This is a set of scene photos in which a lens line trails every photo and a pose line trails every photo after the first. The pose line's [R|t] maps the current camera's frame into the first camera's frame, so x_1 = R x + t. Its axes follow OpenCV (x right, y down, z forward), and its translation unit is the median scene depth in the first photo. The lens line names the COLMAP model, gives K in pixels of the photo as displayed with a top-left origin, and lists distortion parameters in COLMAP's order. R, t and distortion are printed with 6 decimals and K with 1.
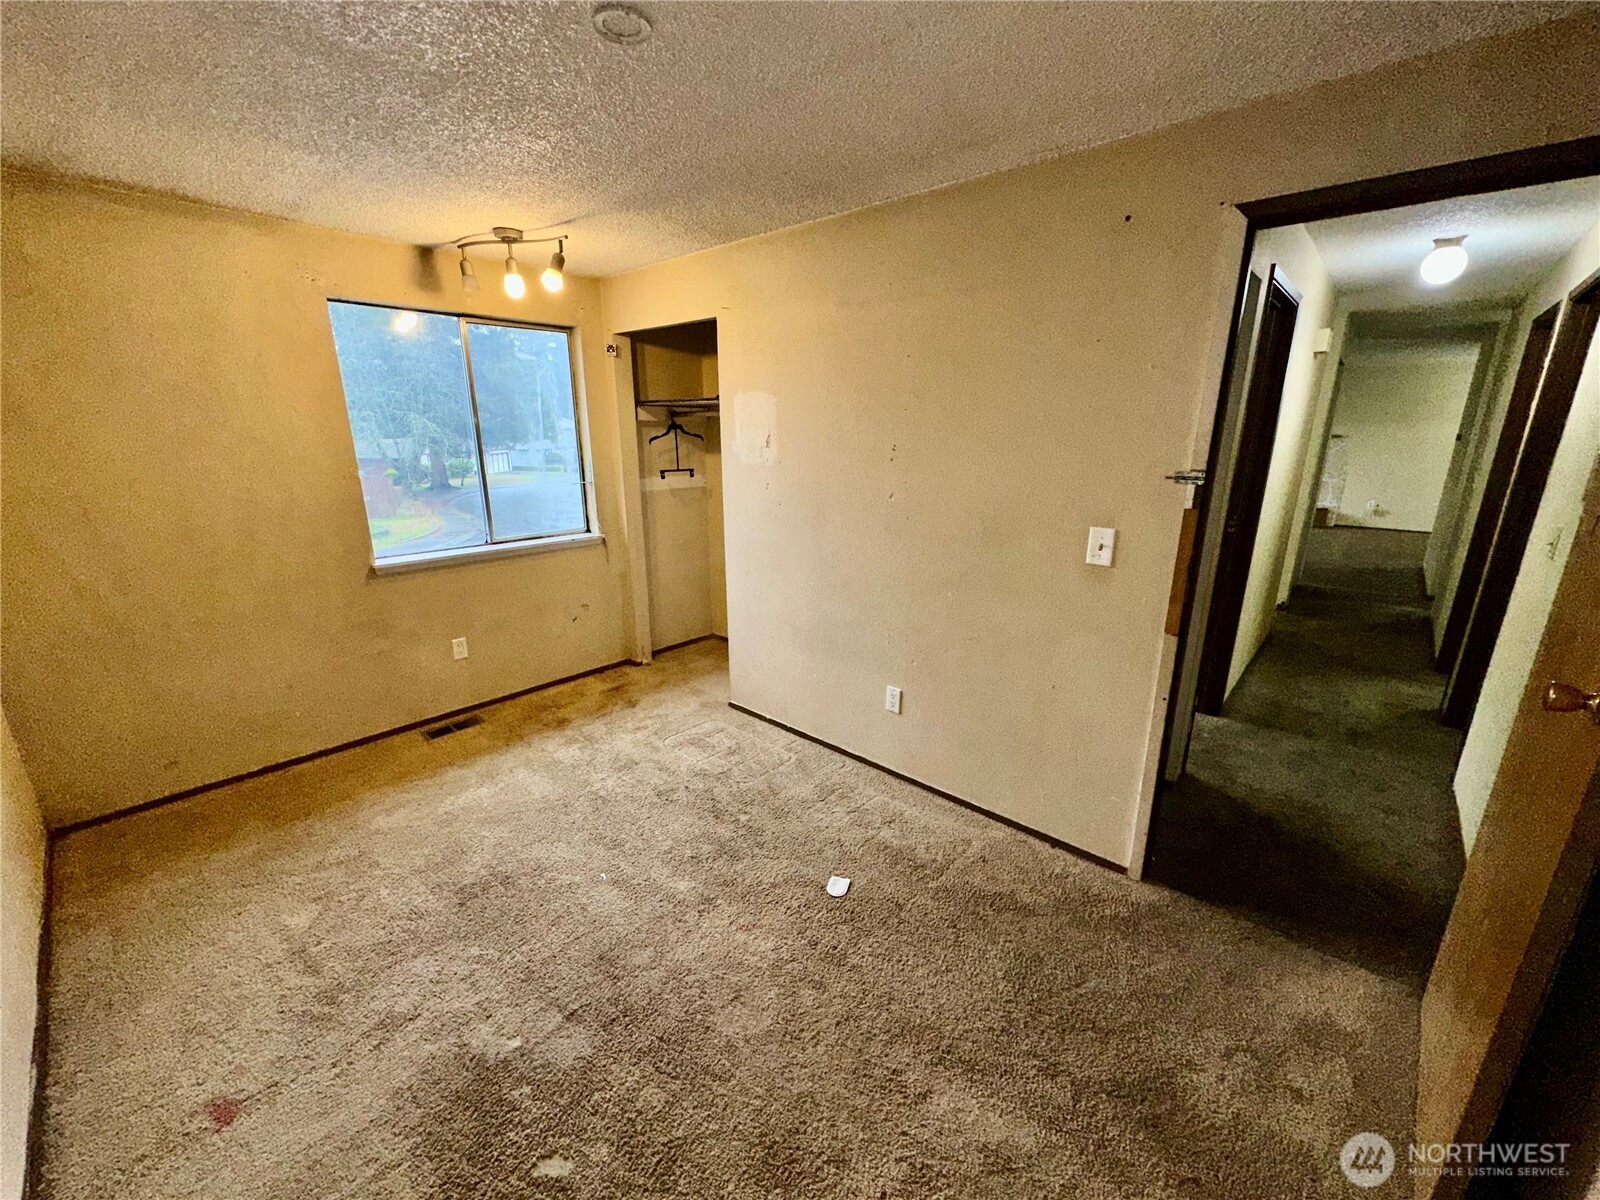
lens RADIAL K [[641.7, 0, 793.3], [0, 641.7, 602.5], [0, 0, 1]] dist [-0.002239, 0.000136]
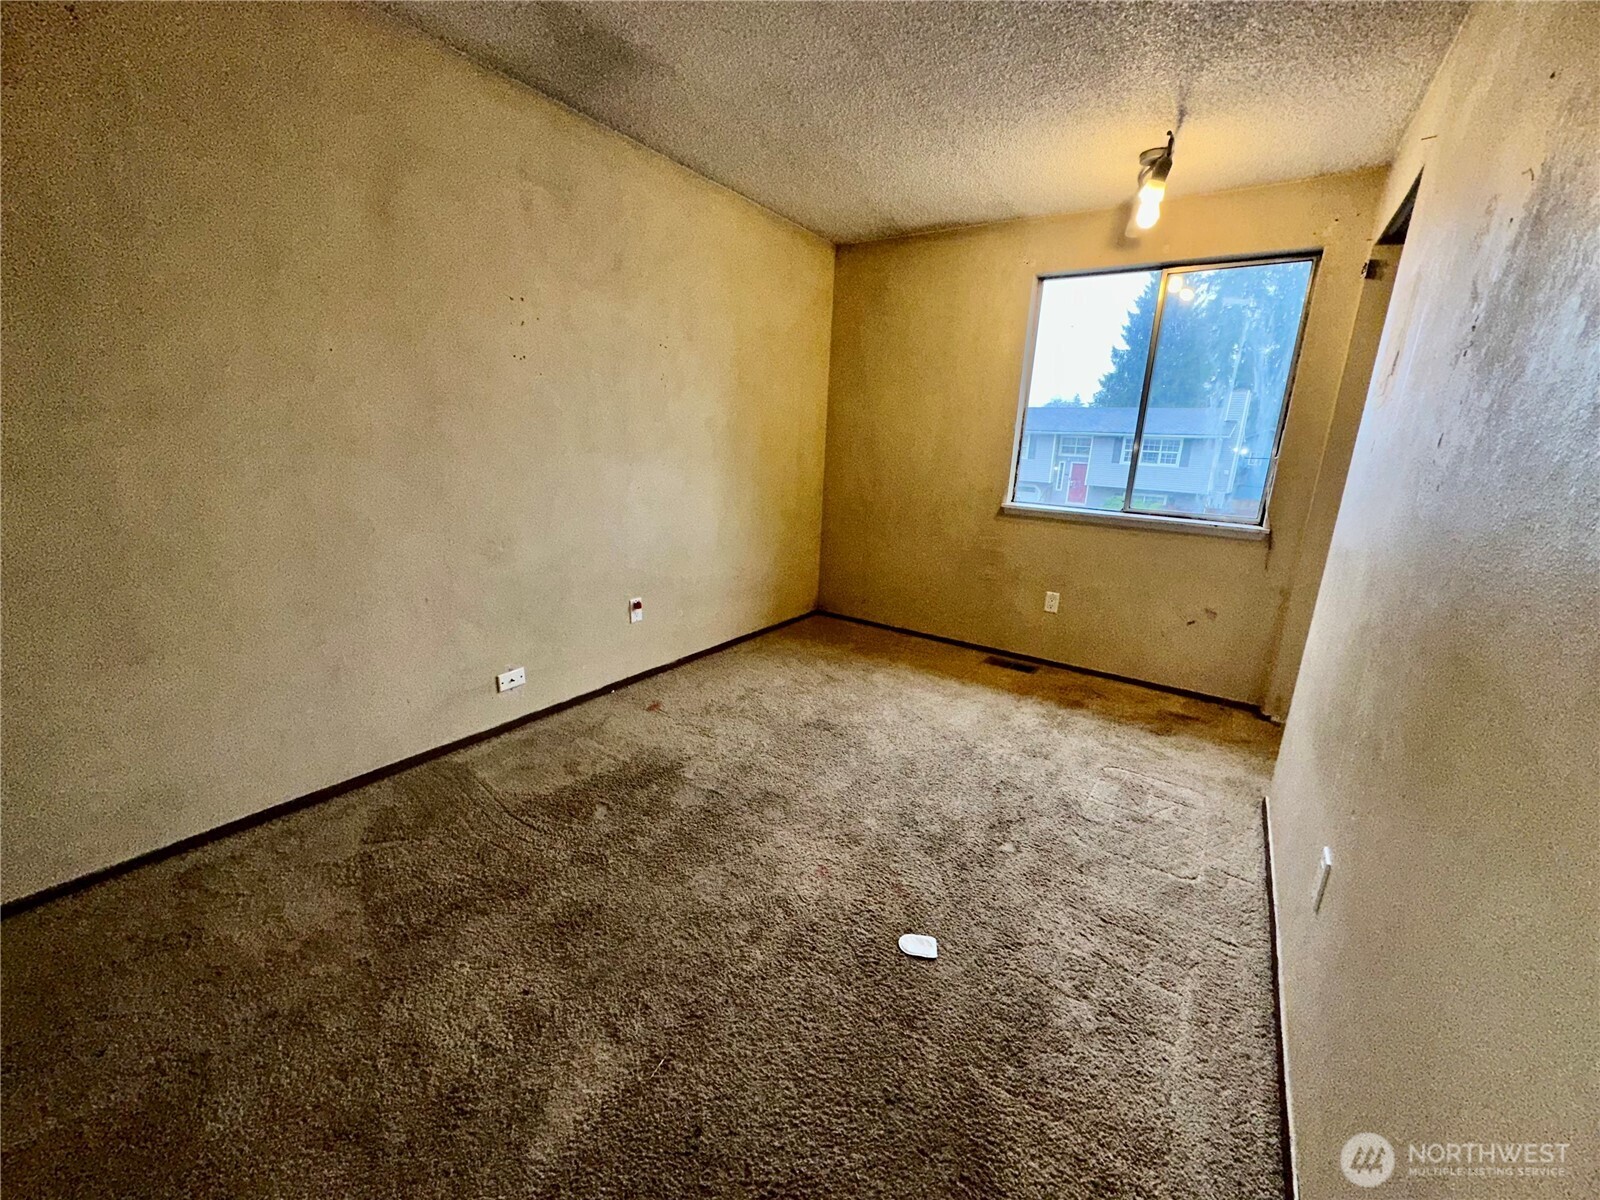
lens RADIAL K [[641.7, 0, 799.6], [0, 641.7, 598.9], [0, 0, 1]] dist [-0.002239, 0.000136]
pose [[0.138732, 0.246256, -0.959224, 0.499800], [-0.304564, 0.932258, 0.195284, -0.013501], [0.942334, 0.265053, 0.204334, 0.488134]]
